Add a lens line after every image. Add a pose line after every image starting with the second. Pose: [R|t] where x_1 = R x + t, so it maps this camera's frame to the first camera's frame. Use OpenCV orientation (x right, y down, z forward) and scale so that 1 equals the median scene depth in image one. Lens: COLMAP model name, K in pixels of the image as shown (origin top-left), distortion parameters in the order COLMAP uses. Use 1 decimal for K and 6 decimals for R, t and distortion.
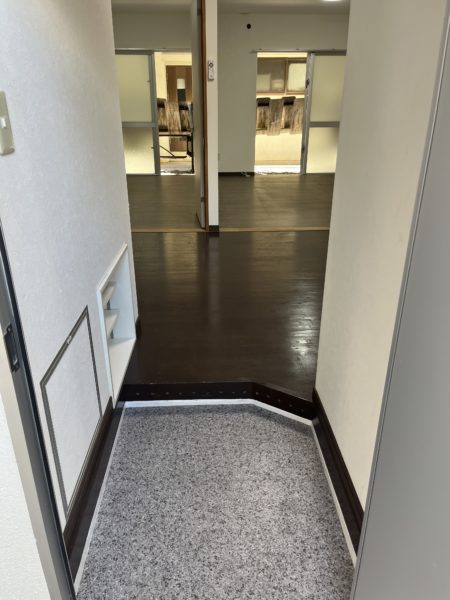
lens RADIAL K [[452.3, 0, 225.0], [0, 452.3, 300.0], [0, 0, 1]] dist [0.008873, -0.000038]
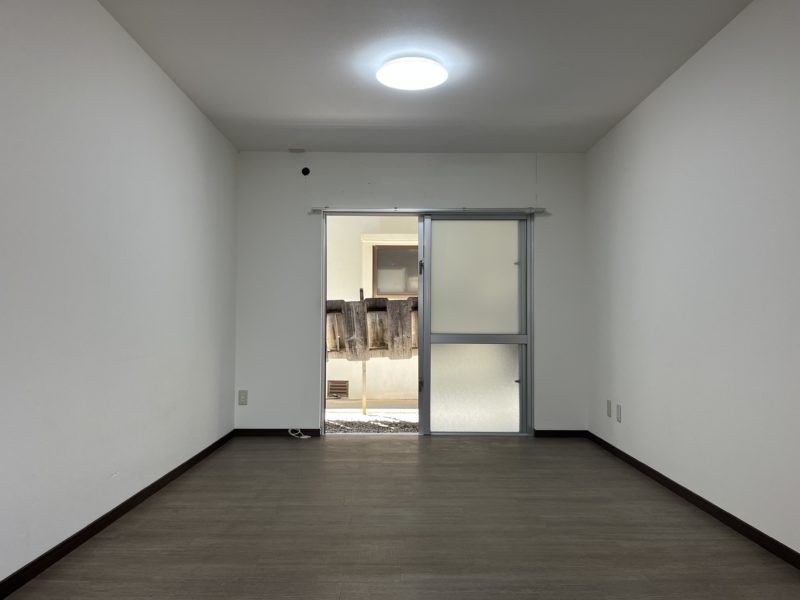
lens RADIAL K [[603.1, 0, 400.0], [0, 603.1, 300.0], [0, 0, 1]] dist [0.008873, -0.000038]
pose [[0.999518, 0.004182, -0.030756, 0.137875], [-0.017126, 0.900705, -0.434094, -0.103805], [0.025887, 0.434412, 0.900342, 0.293944]]
